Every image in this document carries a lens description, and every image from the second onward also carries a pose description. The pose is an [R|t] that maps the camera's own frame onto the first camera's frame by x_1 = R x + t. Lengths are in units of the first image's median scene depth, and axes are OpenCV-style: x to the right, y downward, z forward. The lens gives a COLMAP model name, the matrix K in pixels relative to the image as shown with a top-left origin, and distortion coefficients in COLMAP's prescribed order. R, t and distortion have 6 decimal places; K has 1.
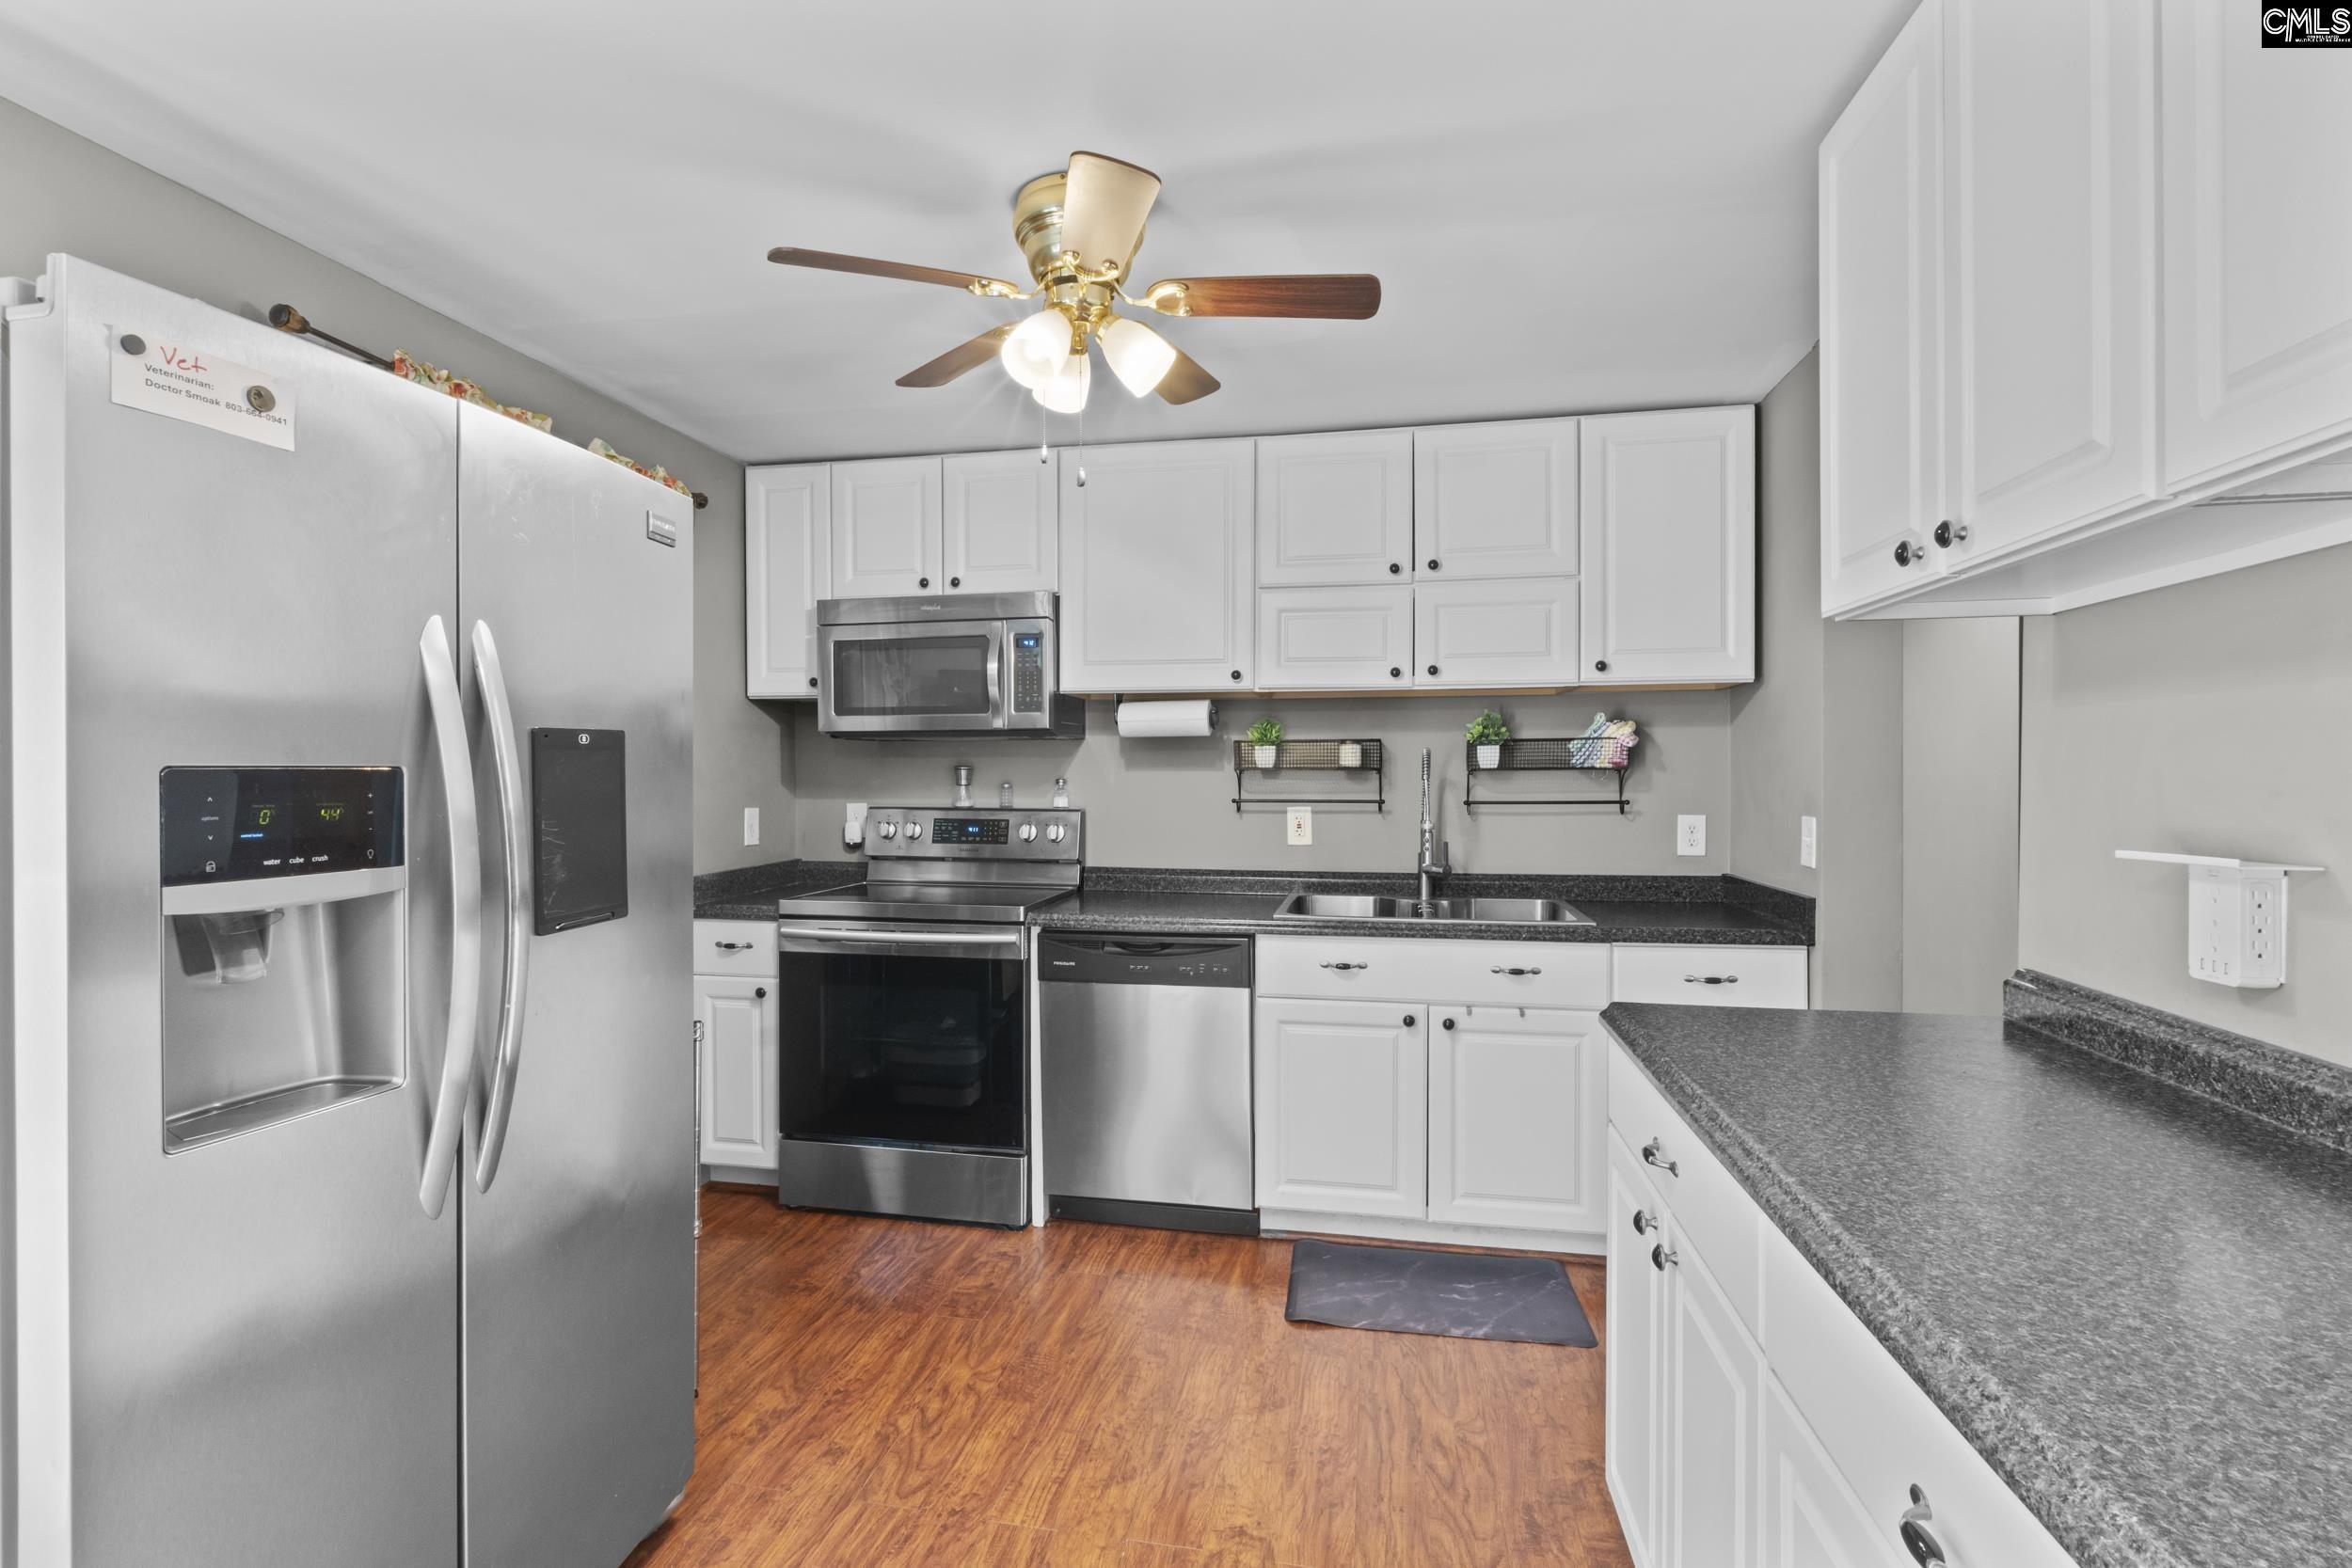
lens RADIAL K [[1086.0, 0, 1159.8], [0, 1086.0, 782.7], [0, 0, 1]] dist [-0.008765, 0.001341]
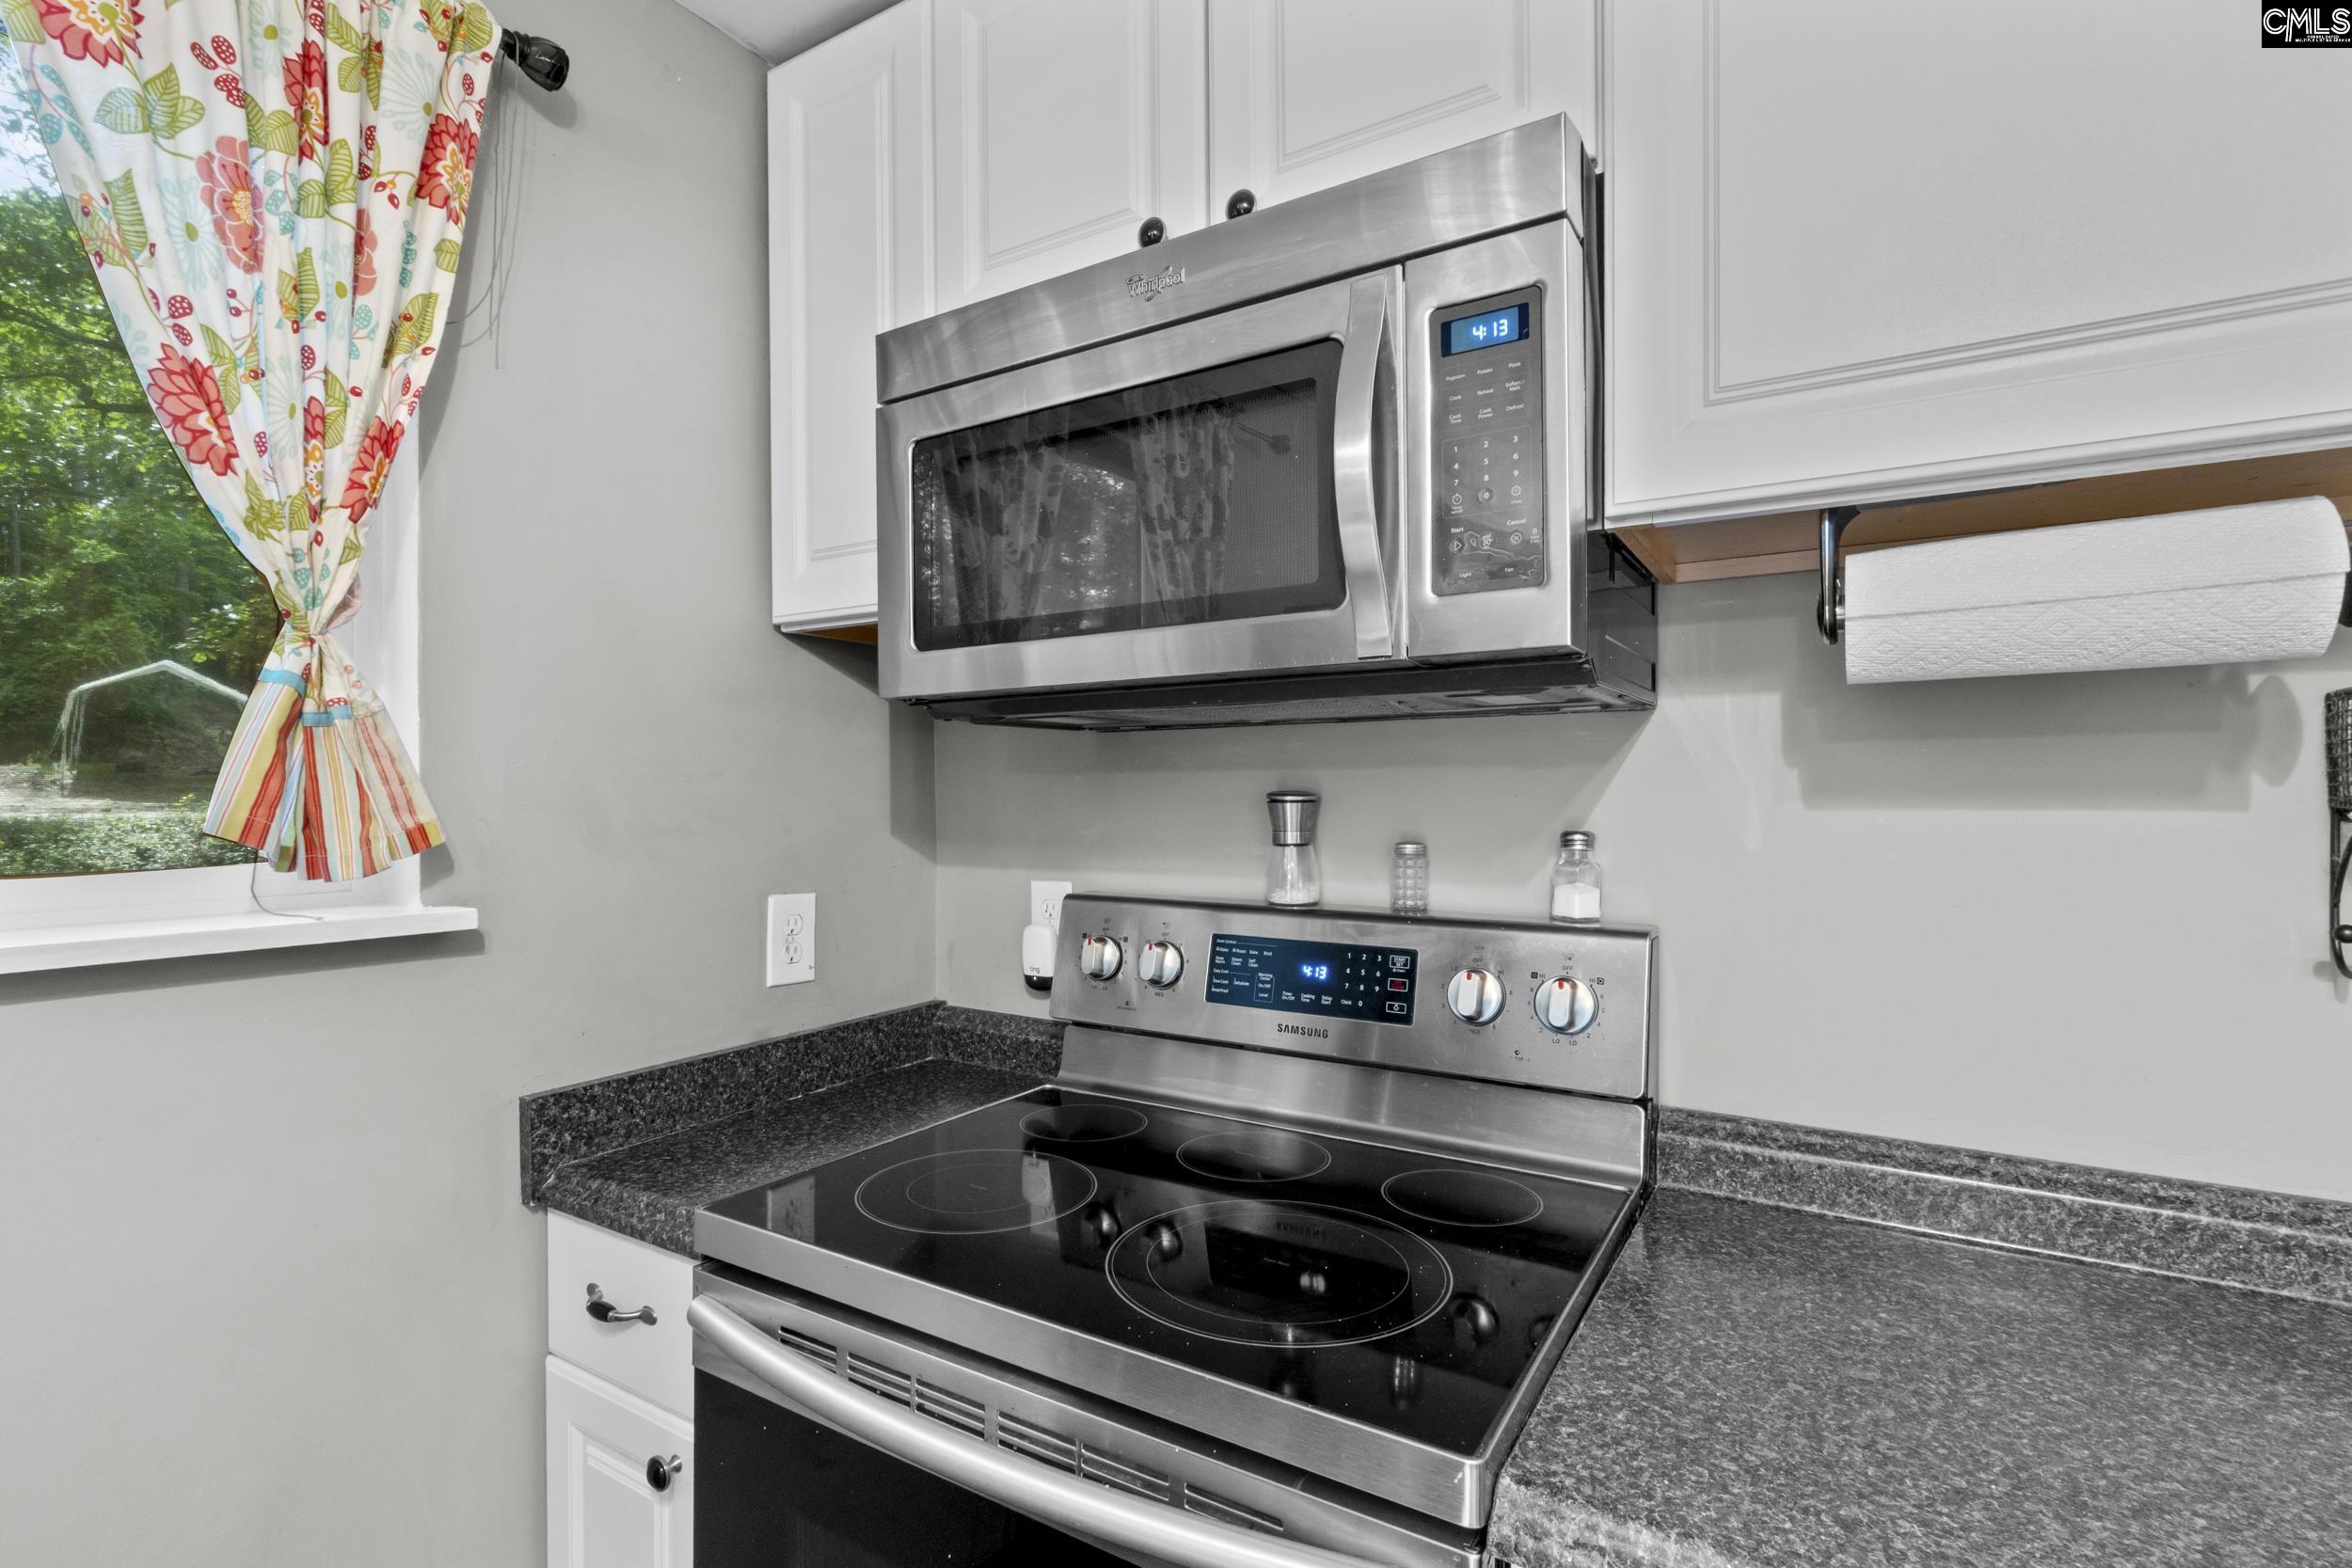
lens RADIAL K [[1086.0, 0, 1170.0], [0, 1086.0, 787.3], [0, 0, 1]] dist [-0.008765, 0.001341]
pose [[0.932999, -0.003610, -0.359862, -0.092228], [-0.003553, 0.999809, -0.019242, -0.010833], [0.359862, 0.019231, 0.932807, 0.682530]]
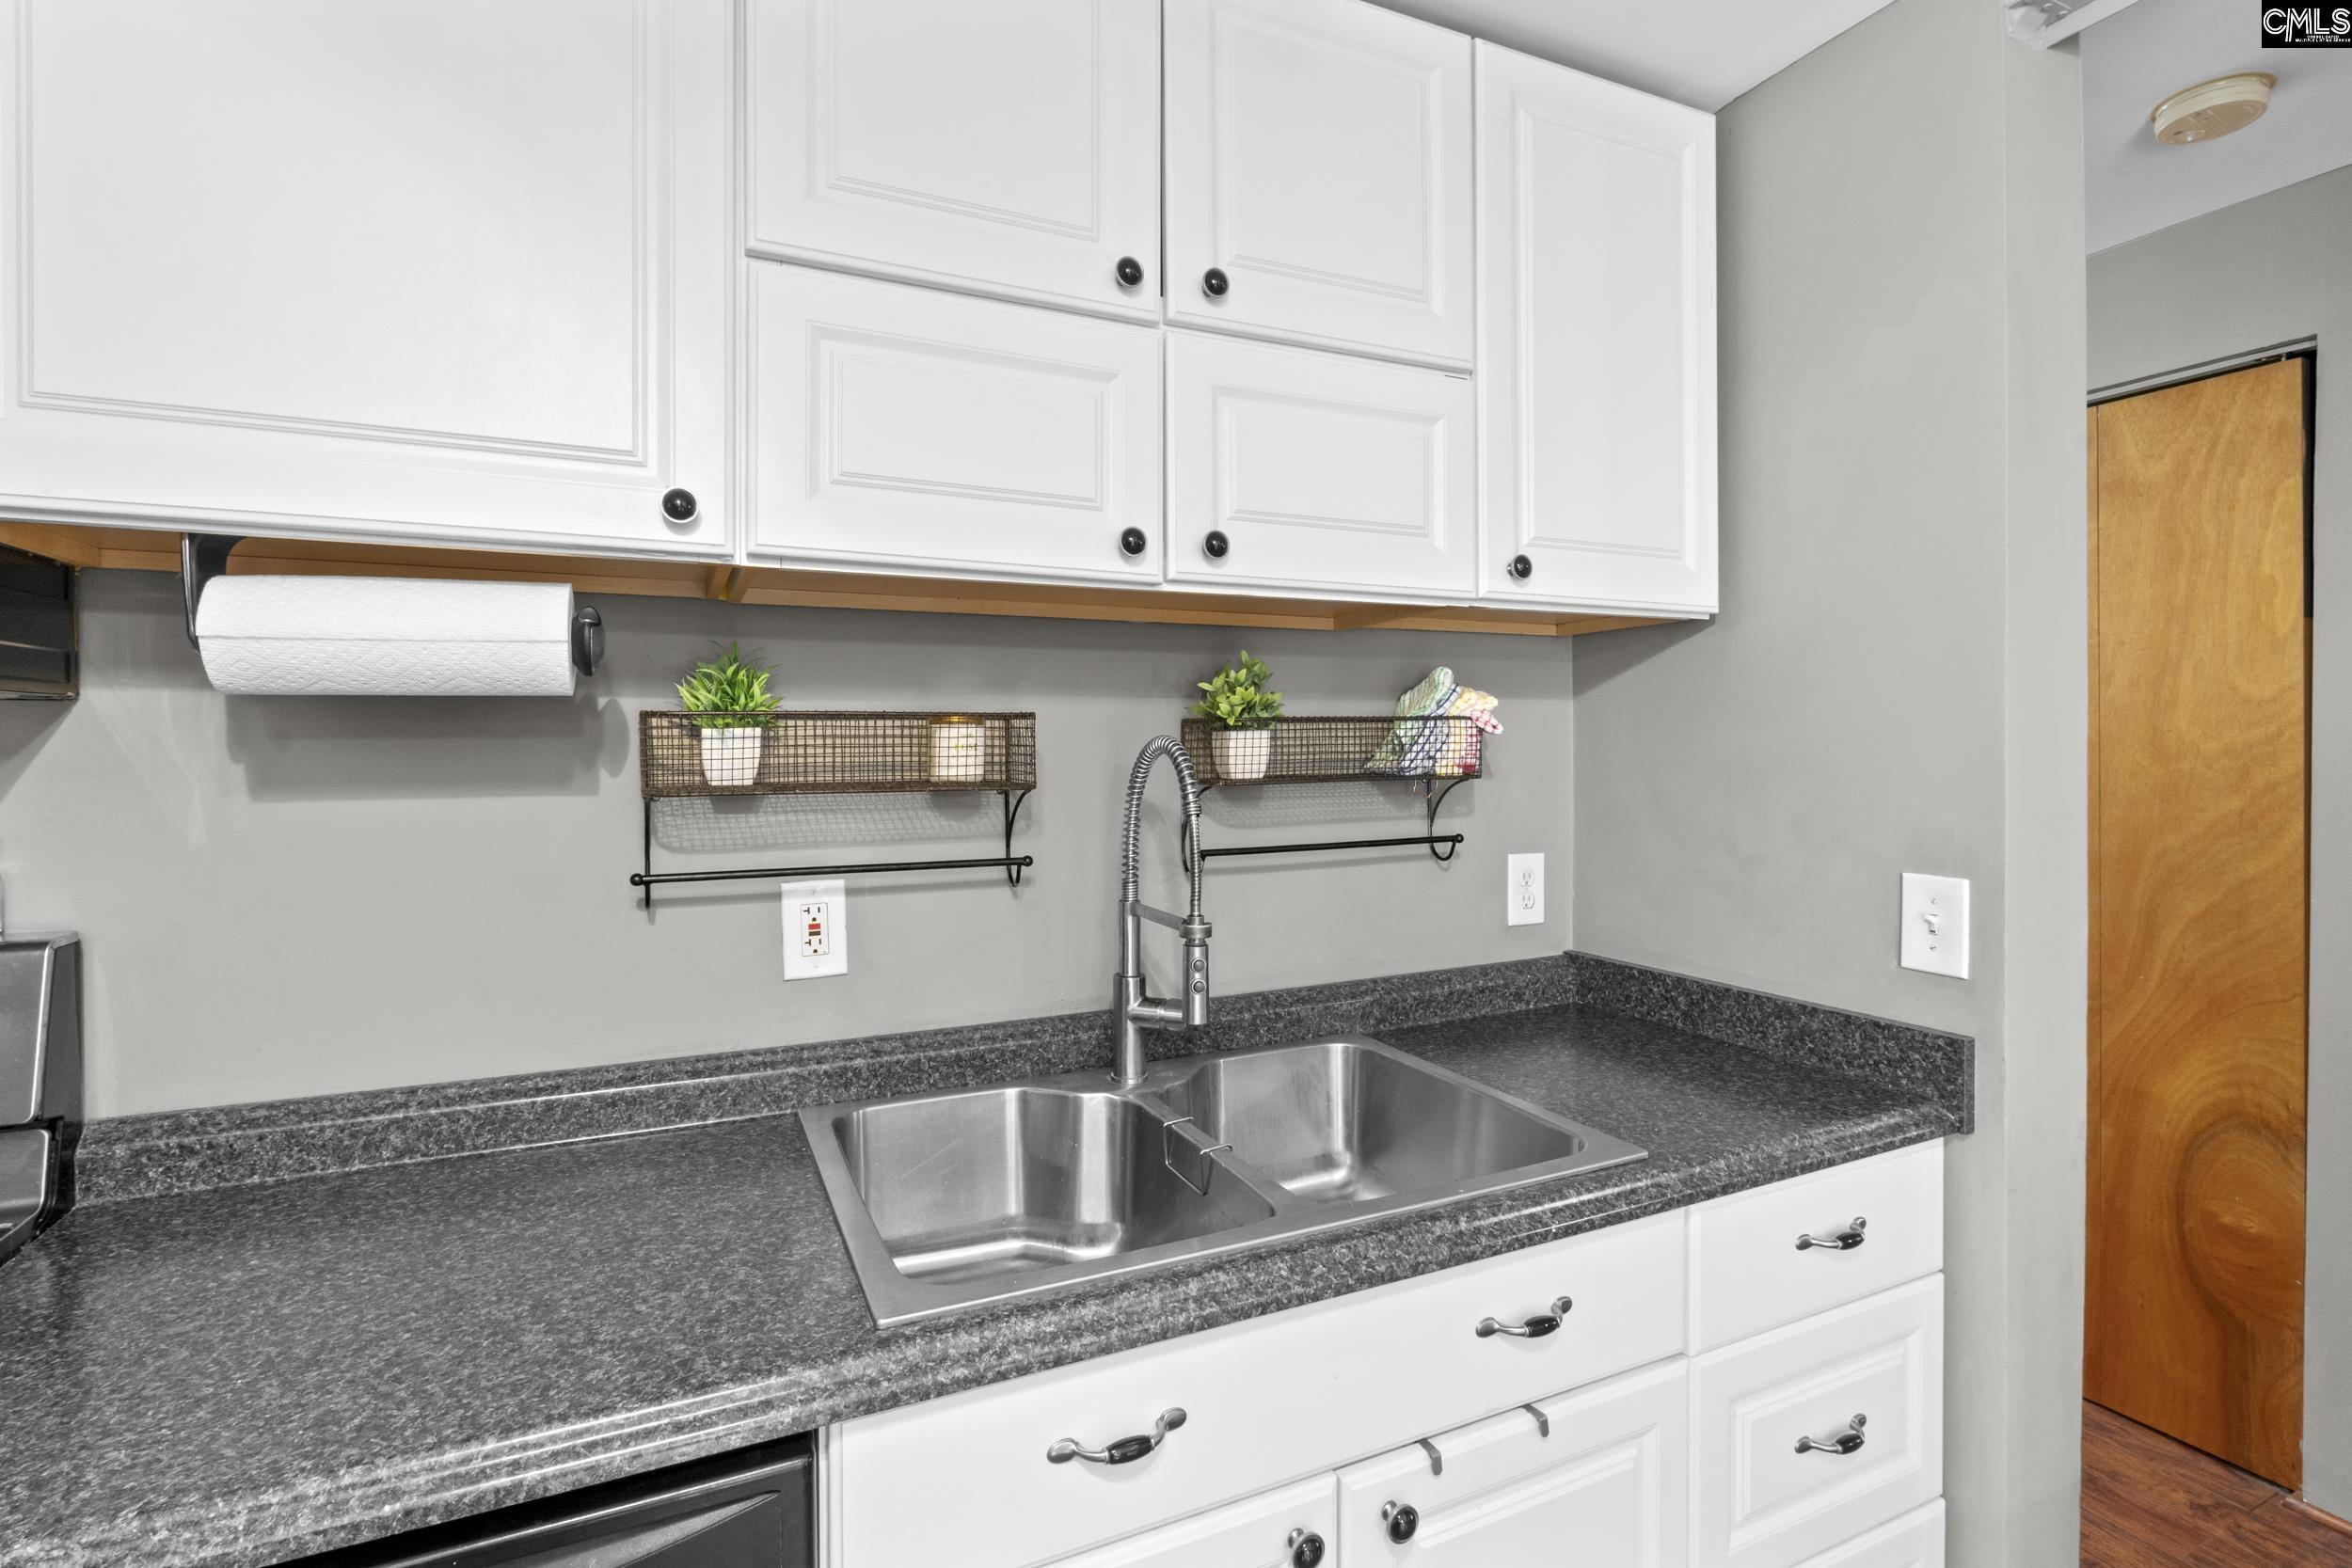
lens RADIAL K [[1086.0, 0, 1156.6], [0, 1086.0, 750.2], [0, 0, 1]] dist [-0.008765, 0.001341]
pose [[0.810660, -0.006099, 0.585486, -0.001653], [0.009374, 0.999953, -0.002562, -0.023804], [-0.585443, 0.007565, 0.810678, 0.613087]]
